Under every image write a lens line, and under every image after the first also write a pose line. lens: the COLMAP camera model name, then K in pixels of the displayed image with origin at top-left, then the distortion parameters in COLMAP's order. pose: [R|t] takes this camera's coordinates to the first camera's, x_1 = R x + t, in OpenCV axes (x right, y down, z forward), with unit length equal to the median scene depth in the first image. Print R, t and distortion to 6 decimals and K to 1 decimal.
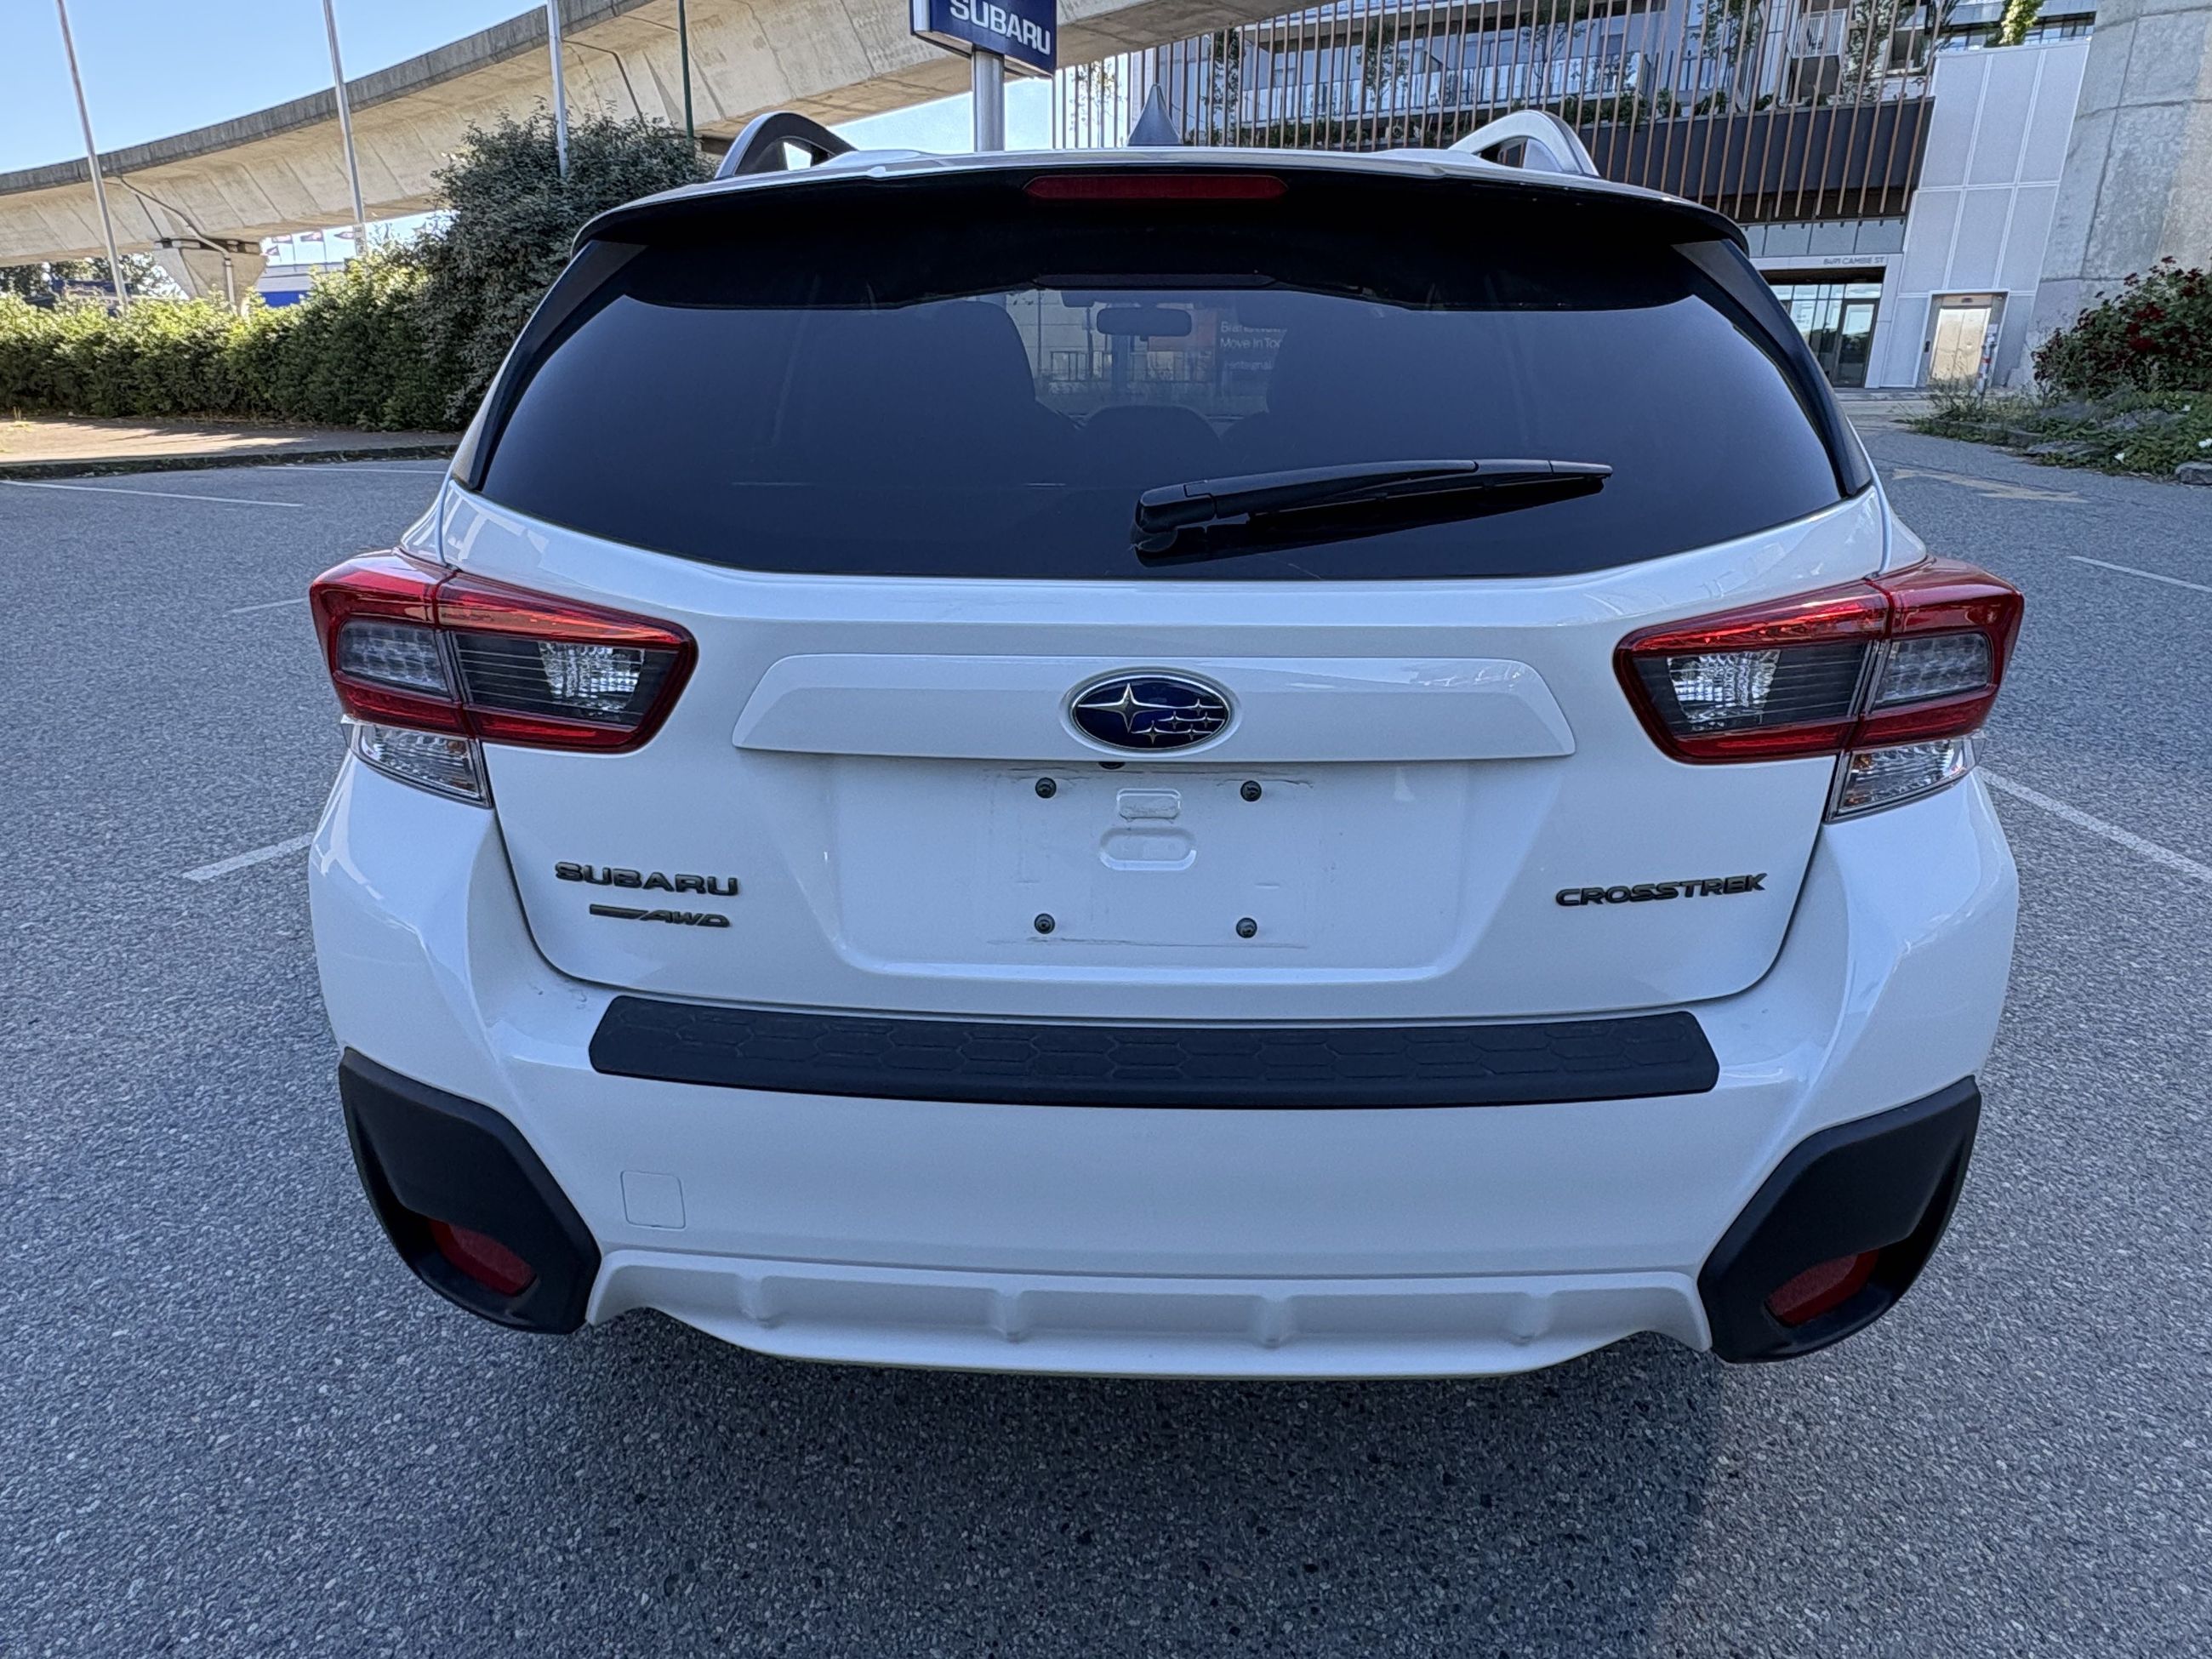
lens RADIAL K [[1343.0, 0, 1103.9], [0, 1343.0, 829.0], [0, 0, 1]] dist [0.000954, -0.000315]
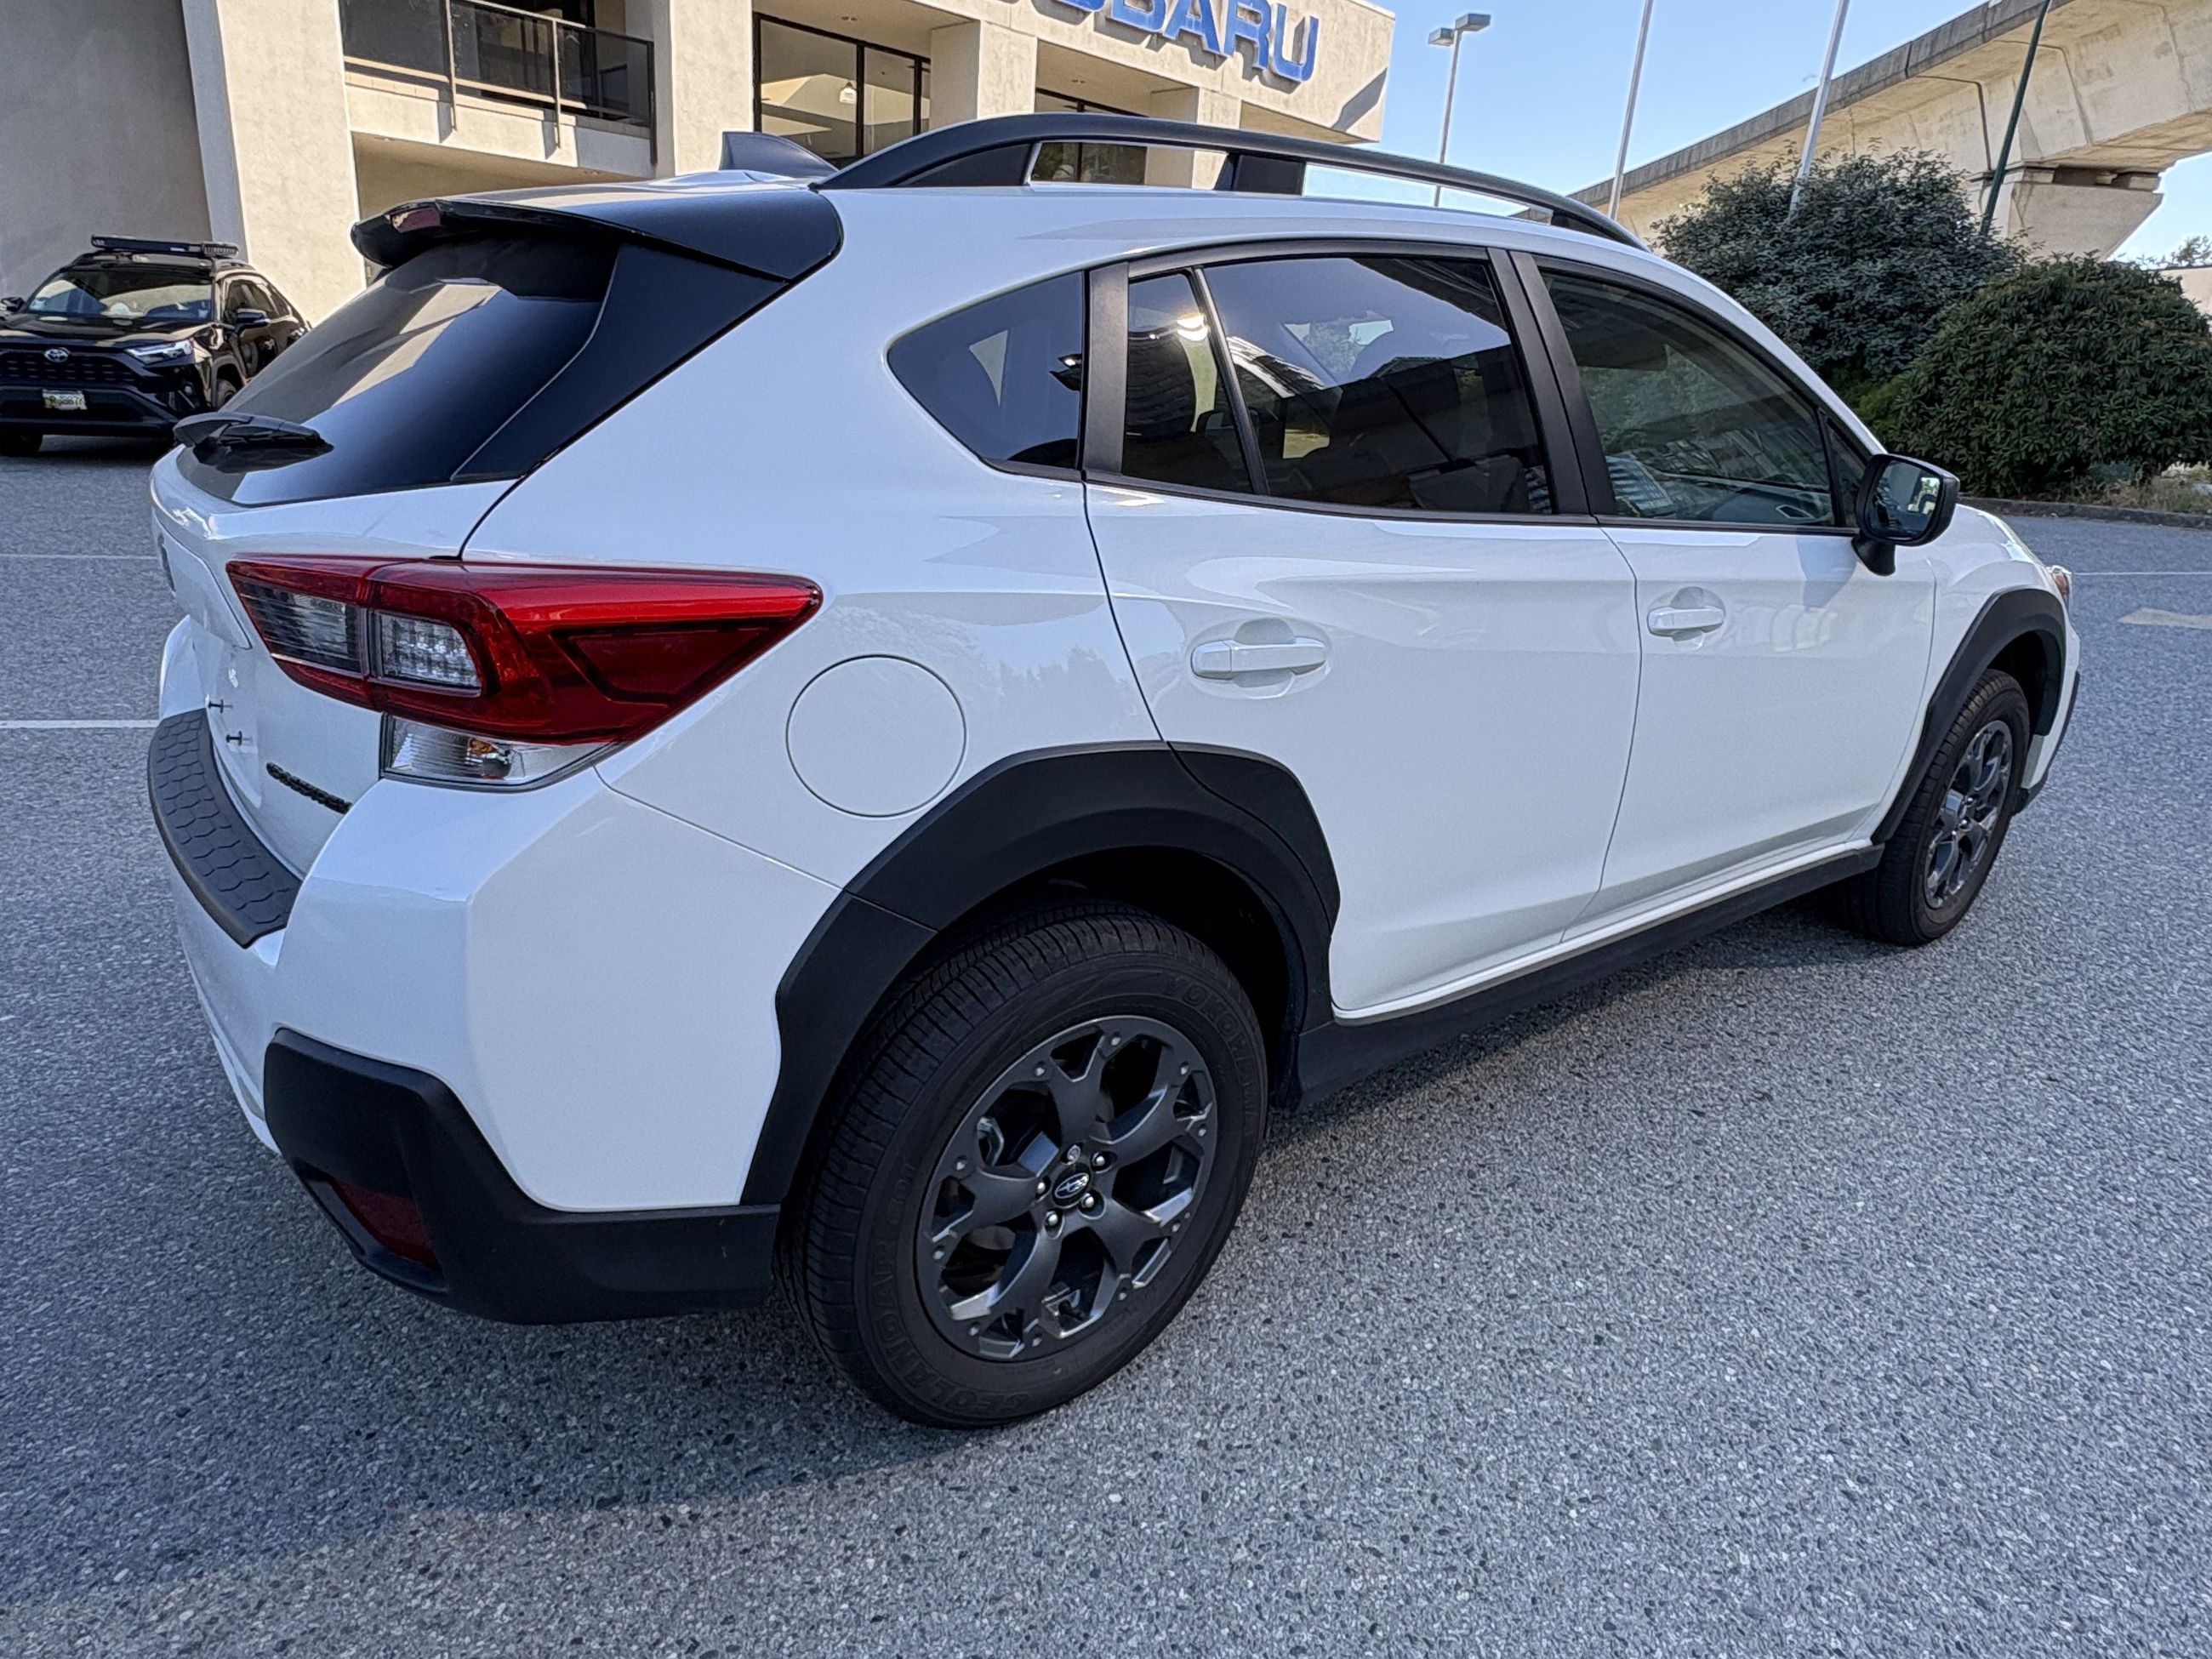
lens RADIAL K [[1343.0, 0, 1093.8], [0, 1343.0, 832.9], [0, 0, 1]] dist [0.000954, -0.000315]
pose [[0.632406, 0.279509, -0.722452, 1.341354], [-0.300342, 0.948153, 0.103922, -0.194047], [0.714042, 0.151262, 0.683567, 0.537121]]
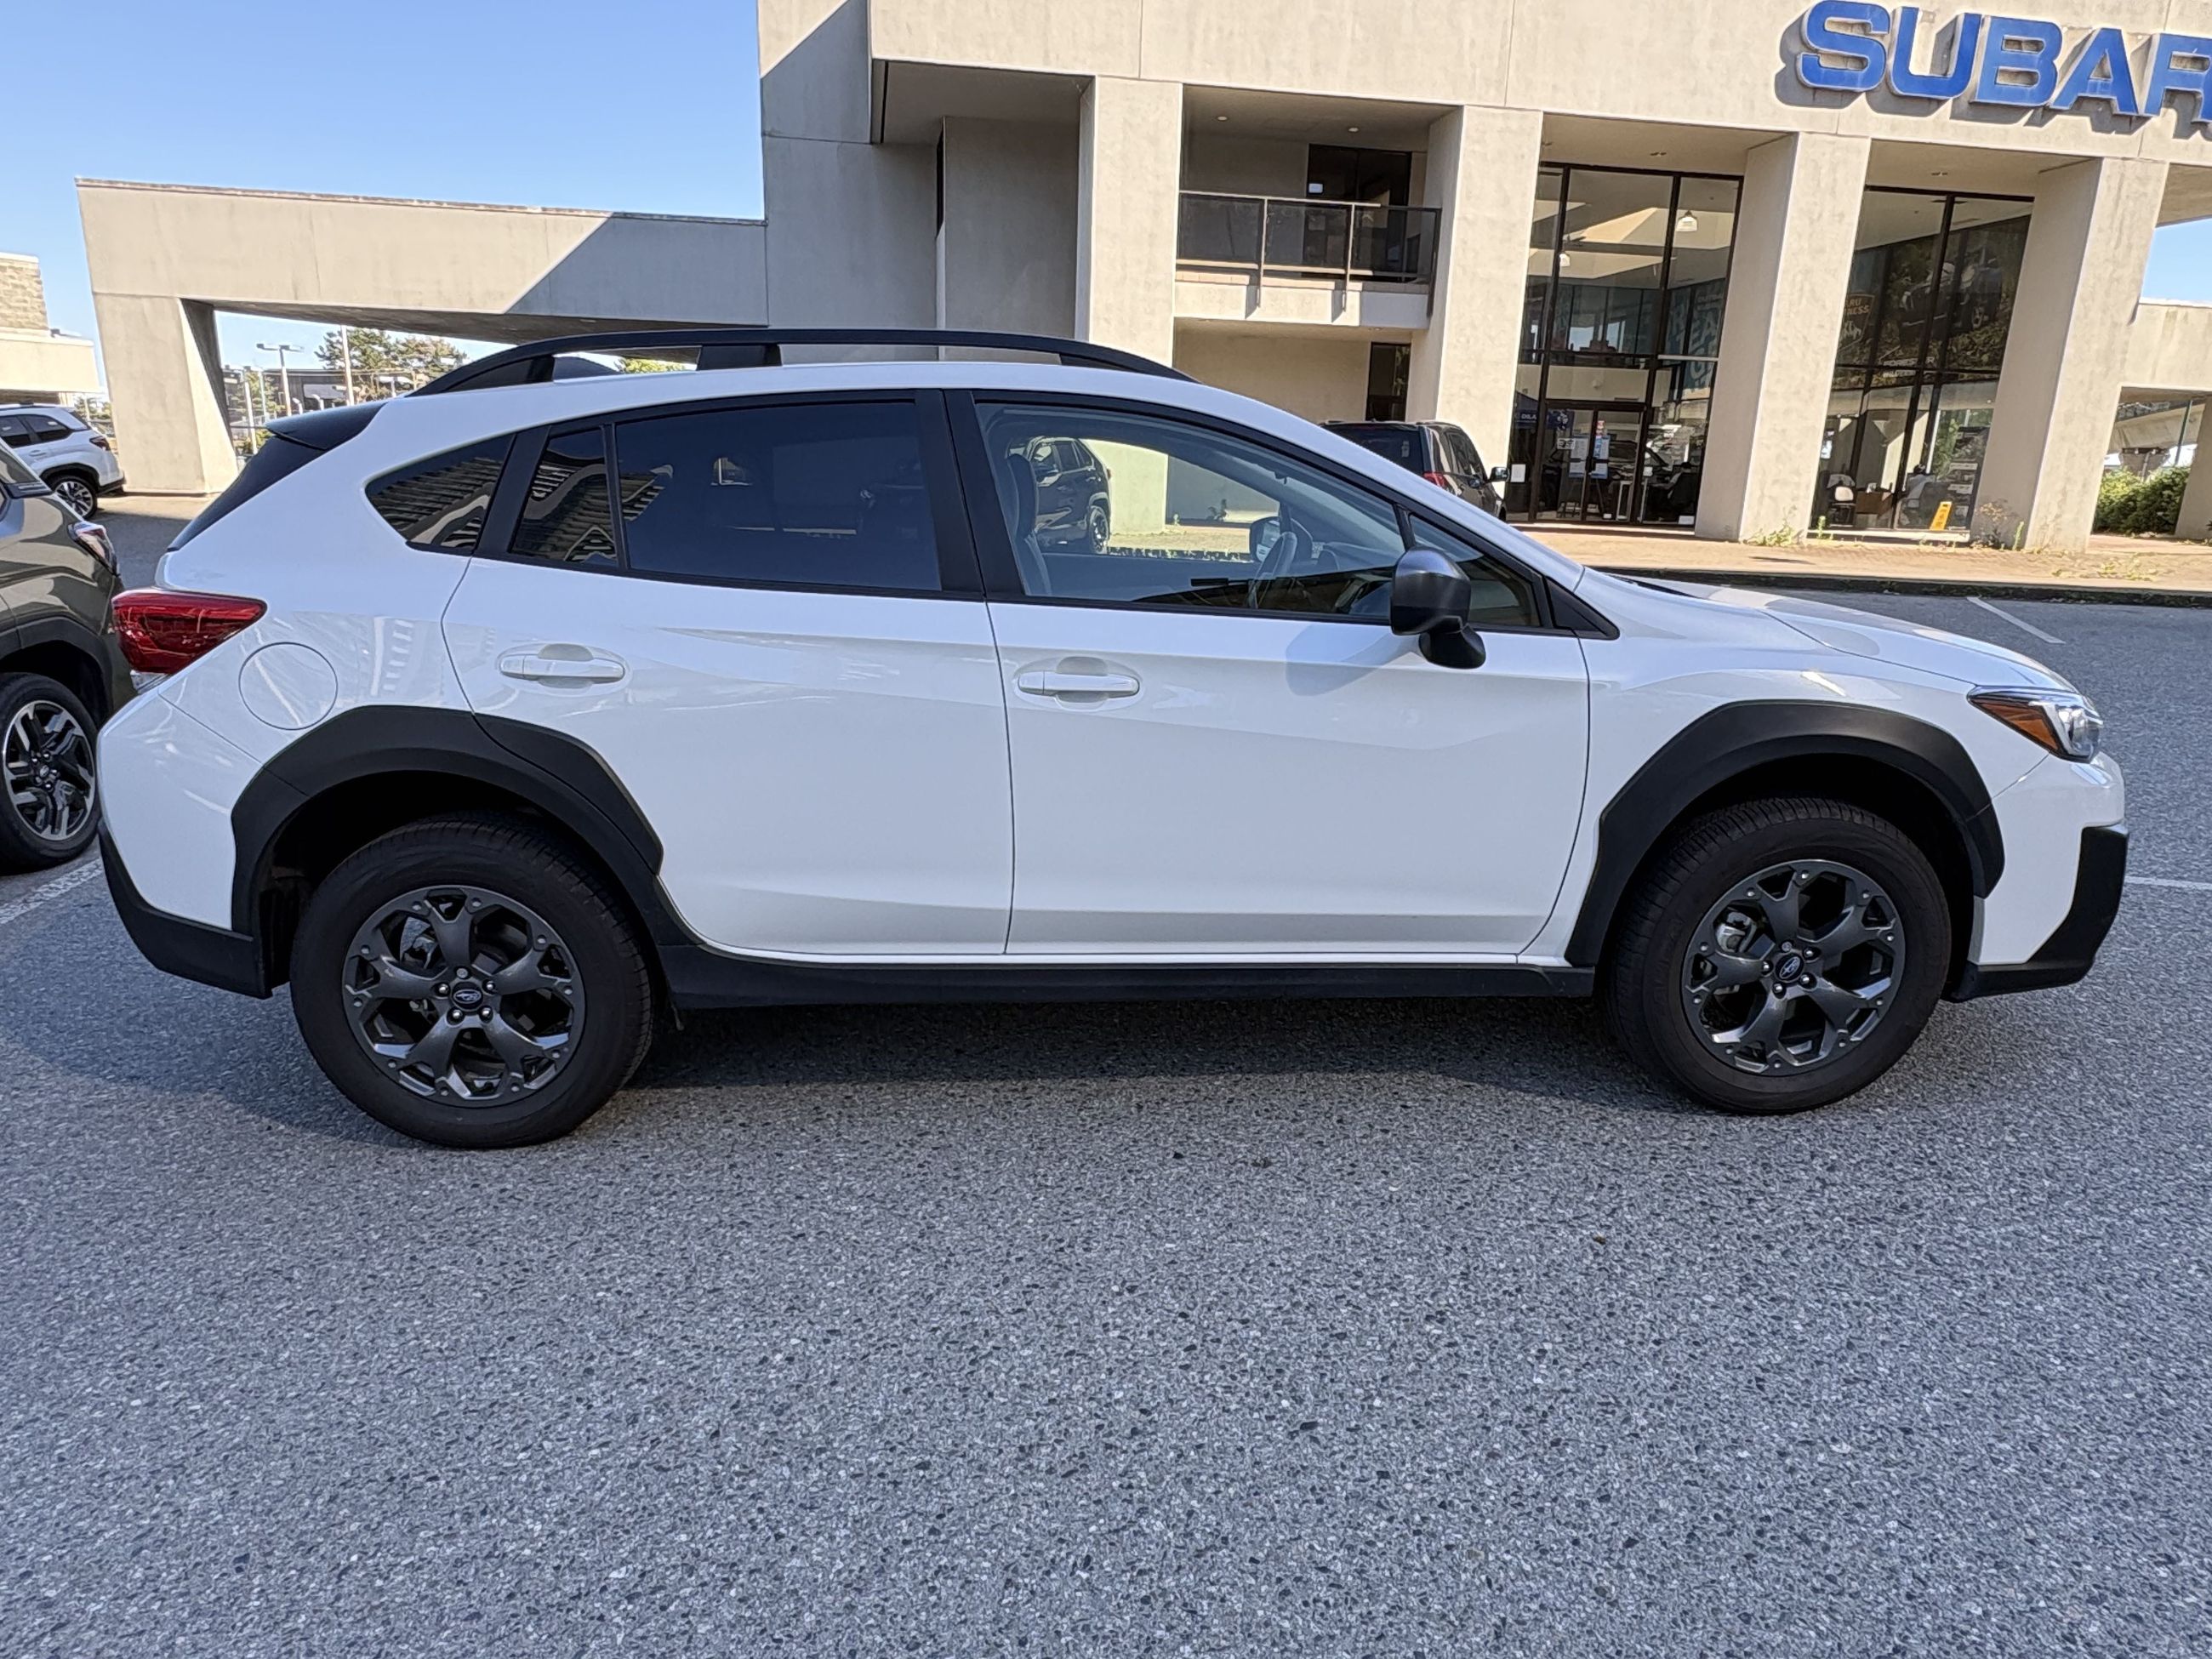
lens RADIAL K [[1343.0, 0, 1114.2], [0, 1343.0, 830.9], [0, 0, 1]] dist [0.000954, -0.000315]
pose [[0.069787, 0.256979, -0.963894, 2.304485], [-0.342610, 0.913649, 0.218778, -0.668073], [0.936882, 0.314972, 0.151805, 1.792344]]
